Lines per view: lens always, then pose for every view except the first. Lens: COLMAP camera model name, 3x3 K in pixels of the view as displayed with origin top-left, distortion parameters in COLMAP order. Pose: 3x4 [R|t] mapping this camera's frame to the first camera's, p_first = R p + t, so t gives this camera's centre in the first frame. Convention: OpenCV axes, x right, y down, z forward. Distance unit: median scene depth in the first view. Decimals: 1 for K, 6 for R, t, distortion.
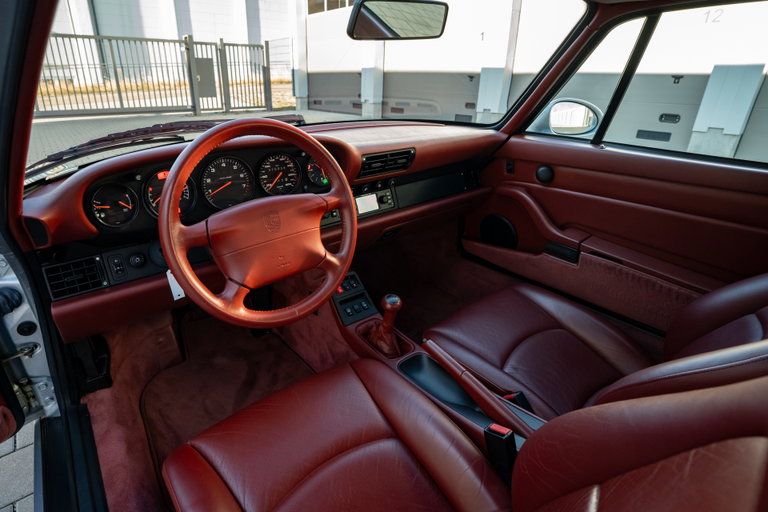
lens RADIAL K [[402.0, 0, 354.8], [0, 402.0, 254.6], [0, 0, 1]] dist [-0.046259, 0.001289]
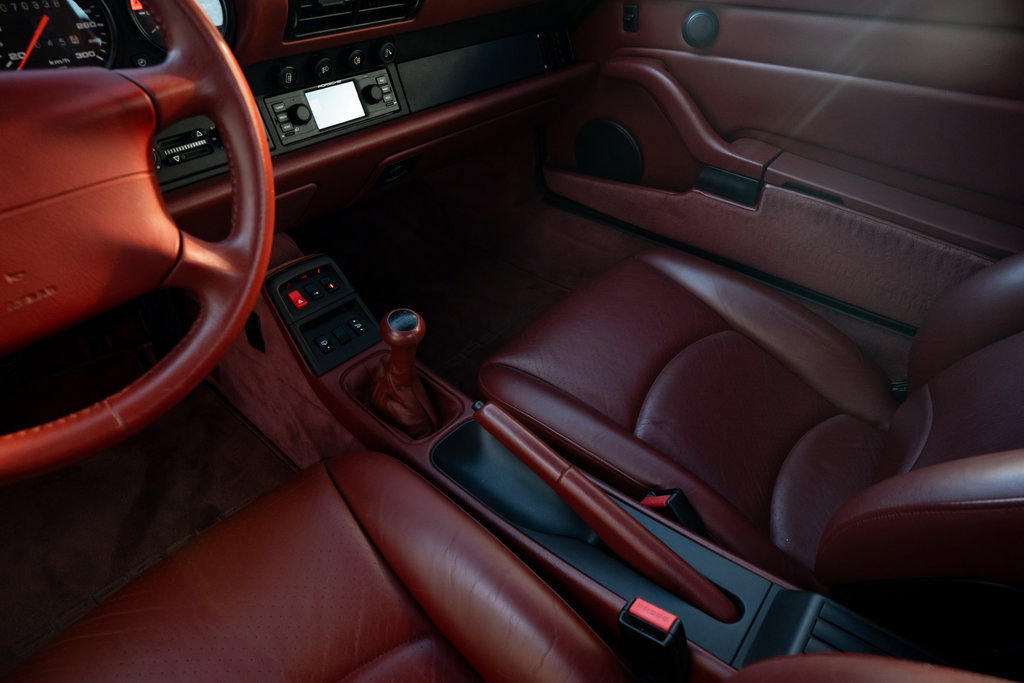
lens RADIAL K [[564.5, 0, 508.9], [0, 564.5, 343.2], [0, 0, 1]] dist [-0.061729, 0.037999]
pose [[0.977882, -0.116397, 0.173780, 0.082875], [0.067826, 0.962420, 0.262960, -0.020828], [-0.197857, -0.245357, 0.949027, 0.308951]]
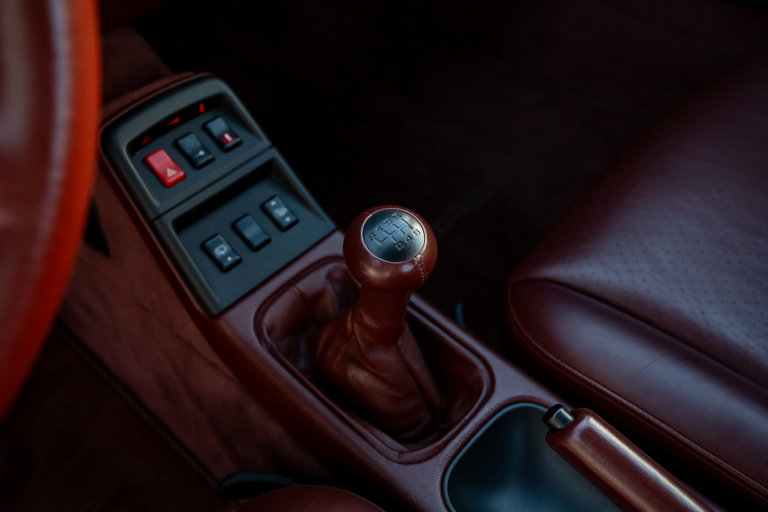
lens RADIAL K [[770.4, 0, 401.7], [0, 770.4, 257.8], [0, 0, 1]] dist [0.076247, 0.006096]
pose [[0.984841, -0.144611, 0.095788, 0.049499], [0.096922, 0.916755, 0.387514, -0.033284], [-0.143853, -0.372356, 0.916874, 0.516750]]
